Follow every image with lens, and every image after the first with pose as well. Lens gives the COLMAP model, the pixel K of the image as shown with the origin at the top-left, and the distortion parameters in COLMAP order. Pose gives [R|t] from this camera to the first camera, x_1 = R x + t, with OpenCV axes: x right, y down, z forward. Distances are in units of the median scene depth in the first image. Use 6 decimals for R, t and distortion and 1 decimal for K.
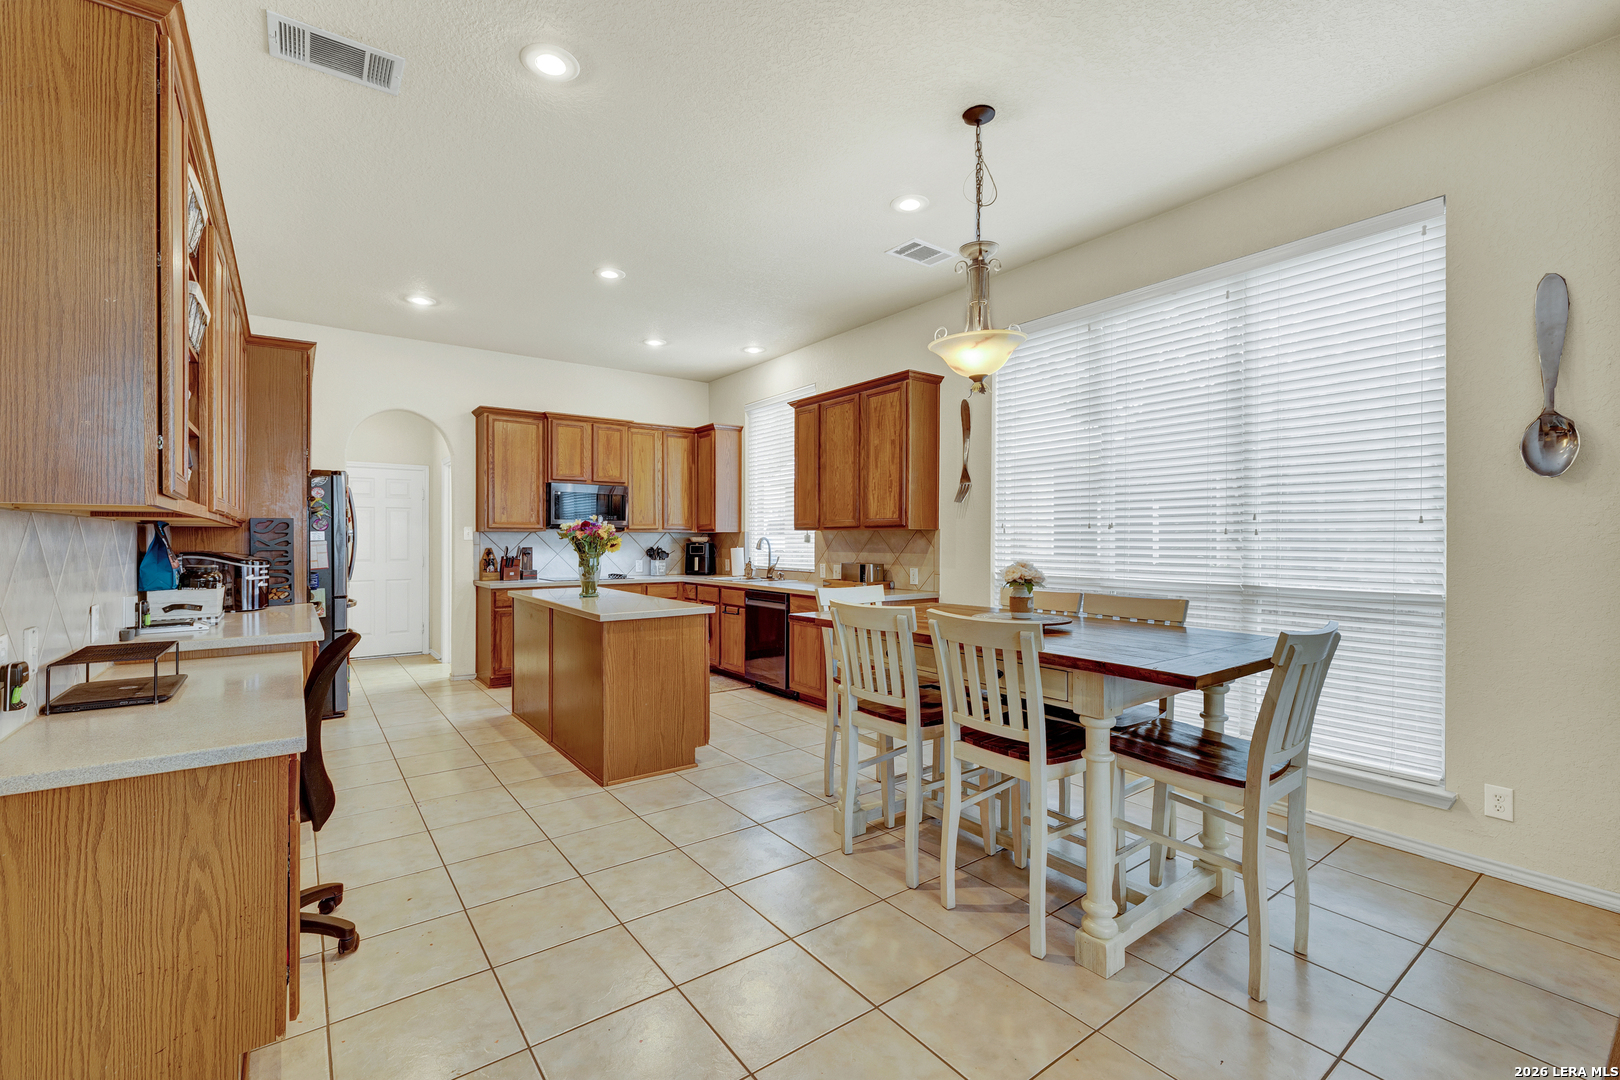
lens RADIAL K [[689.6, 0, 797.5], [0, 689.6, 535.9], [0, 0, 1]] dist [-0.002423, -0.000090]
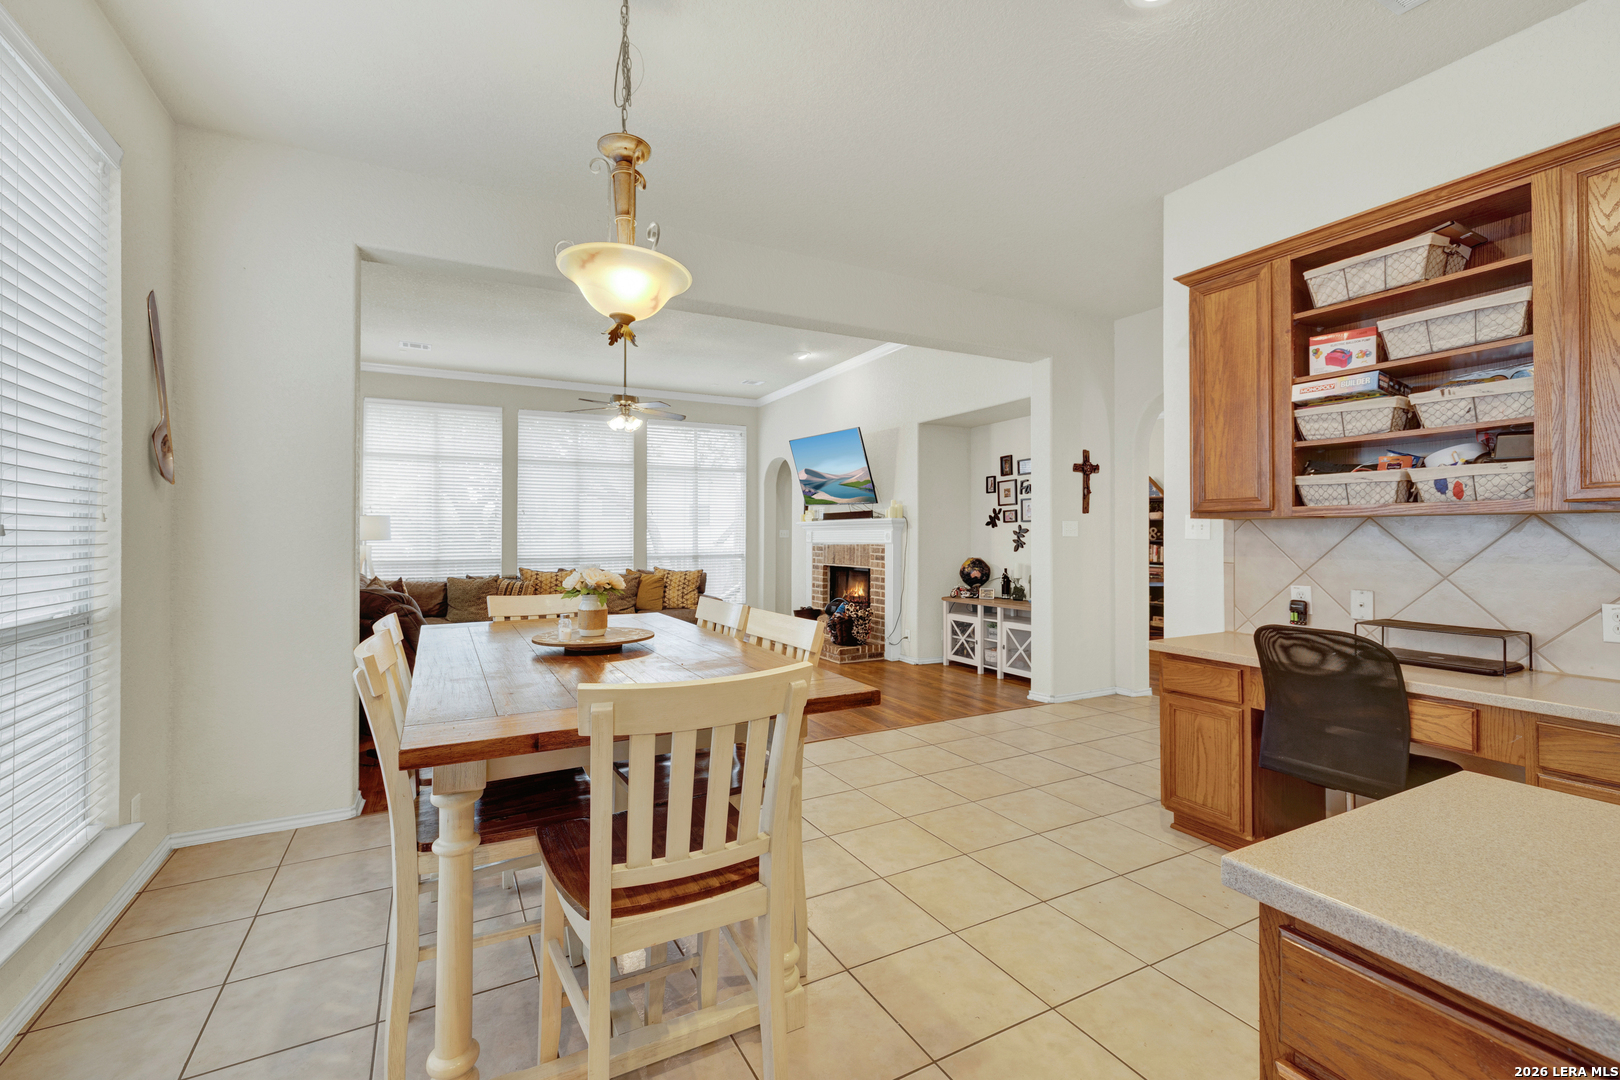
lens RADIAL K [[691.4, 0, 802.1], [0, 691.4, 531.3], [0, 0, 1]] dist [-0.010194, -0.000039]
pose [[-0.989395, 0.007037, 0.145077, -0.016688], [0.005999, 0.999953, -0.007588, 0.000360], [-0.145123, -0.006637, -0.989391, 0.782332]]
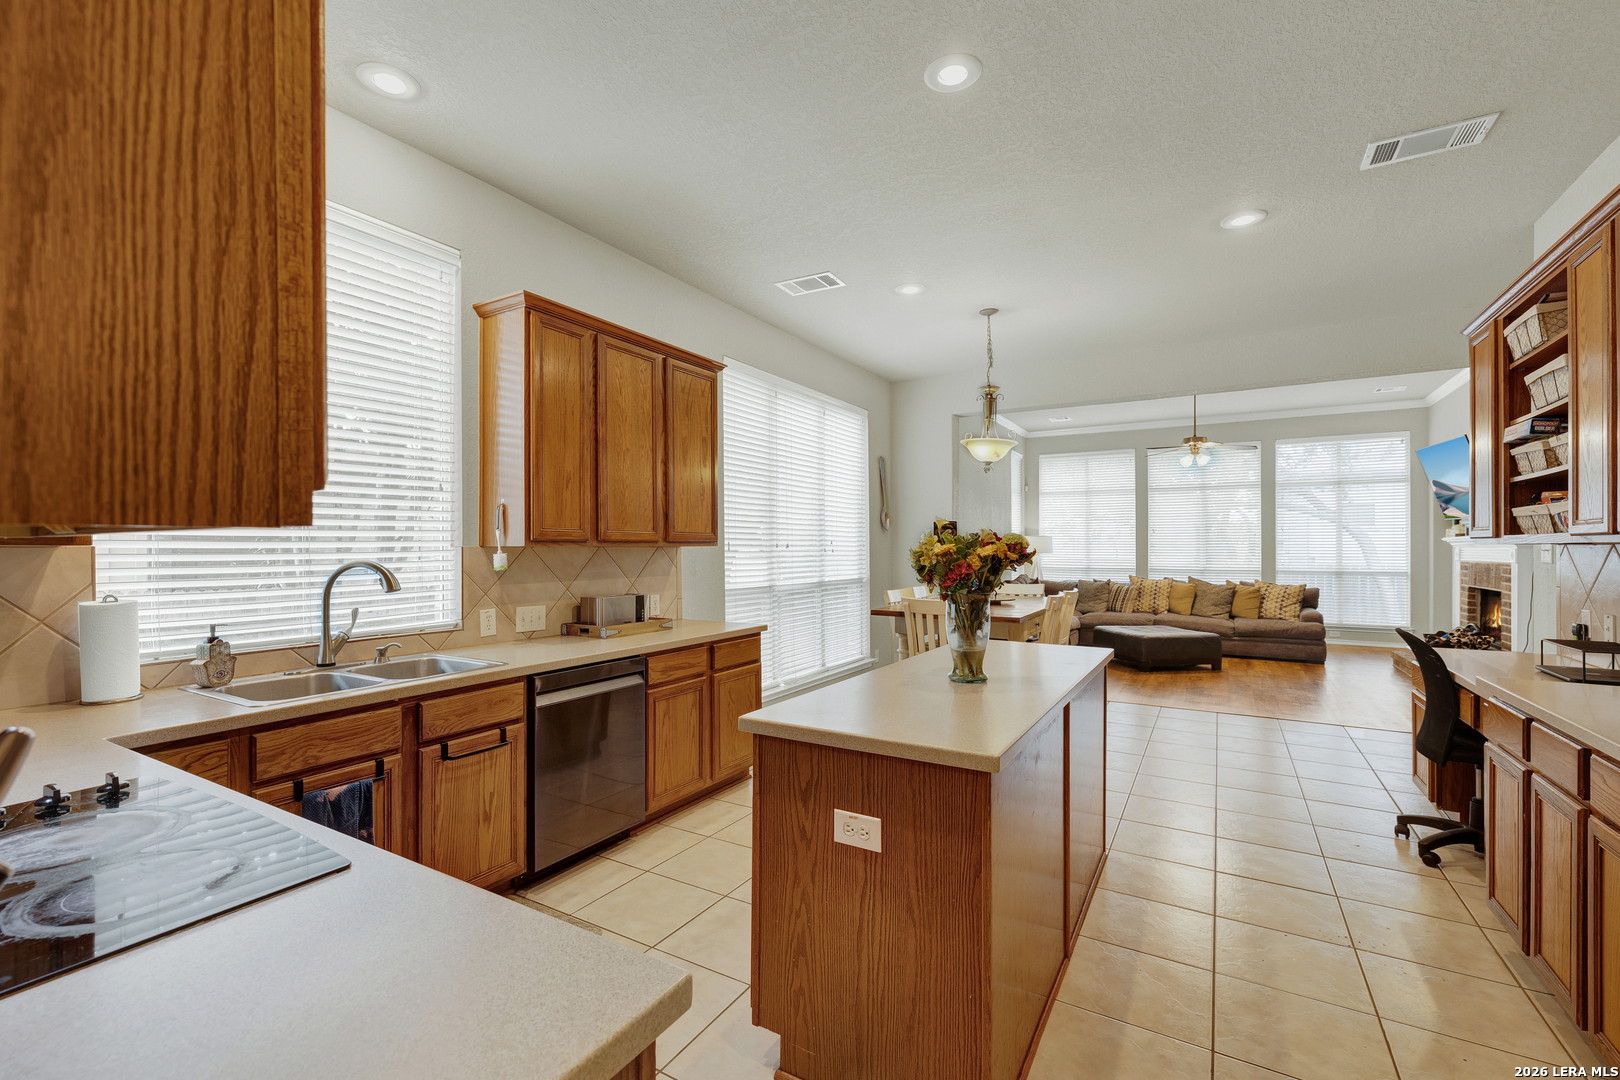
lens RADIAL K [[694.3, 0, 810.0], [0, 694.3, 540.0], [0, 0, 1]] dist [-0.001634, -0.000062]
pose [[-0.396149, 0.010593, 0.918125, -0.534492], [-0.003188, 0.999912, -0.012912, -0.005426], [-0.918181, -0.008042, -0.396080, 0.968566]]
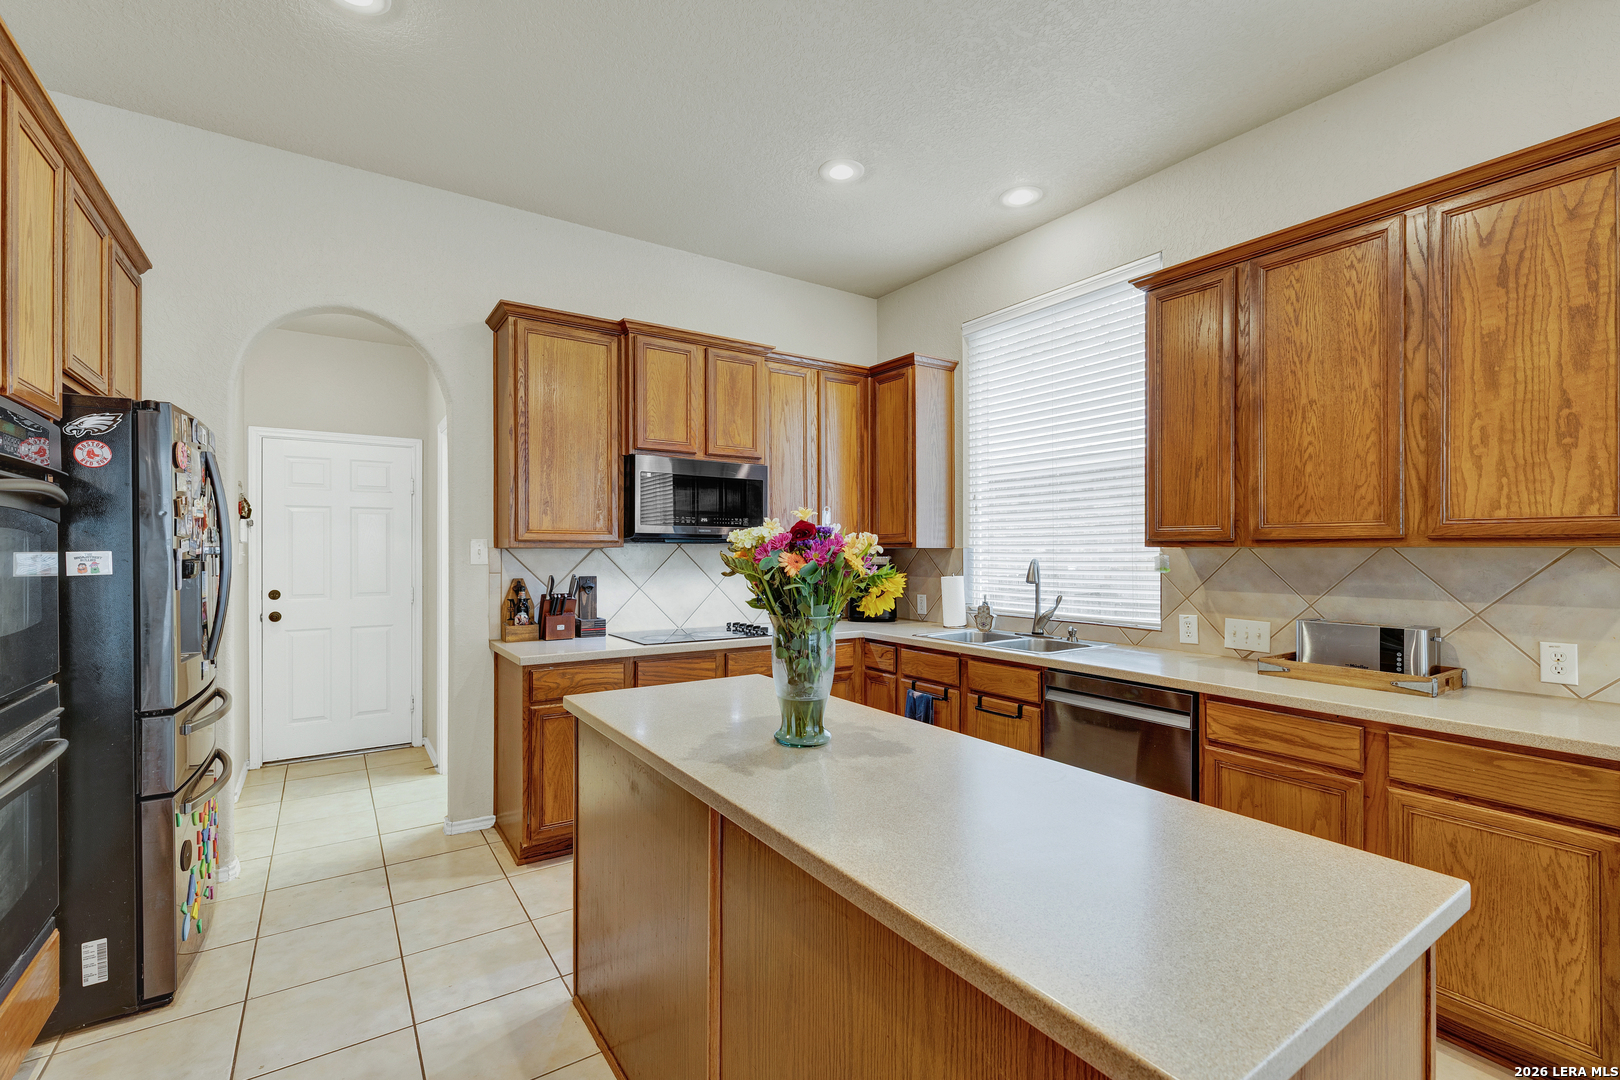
lens RADIAL K [[707.1, 0, 798.7], [0, 707.1, 551.3], [0, 0, 1]] dist [0.000606, 0.000065]
pose [[0.999045, 0.000206, -0.043686, -0.214081], [0.000039, 0.999984, 0.005594, -0.006895], [0.043687, -0.005591, 0.999030, 0.478949]]
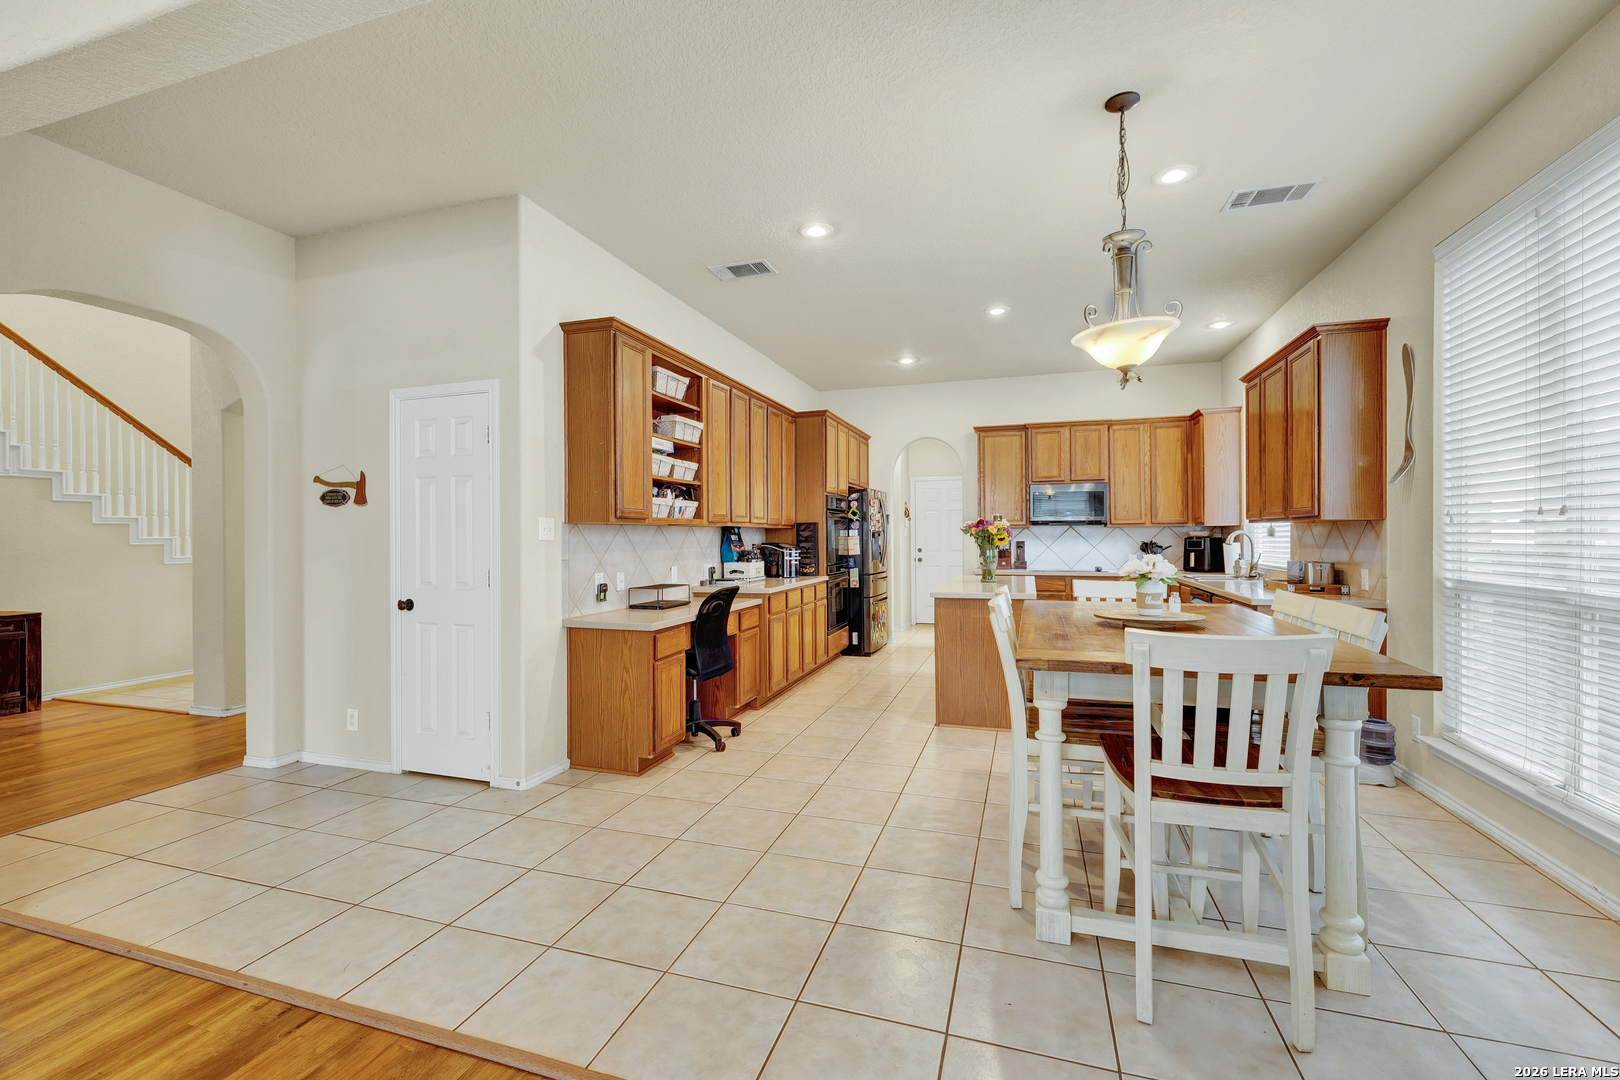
lens RADIAL K [[691.4, 0, 802.1], [0, 691.4, 531.3], [0, 0, 1]] dist [-0.010194, -0.000039]
pose [[0.579660, -0.008091, -0.814818, 0.365619], [0.008886, 0.999954, -0.003608, 0.000818], [0.814810, -0.005150, 0.579706, 0.026061]]
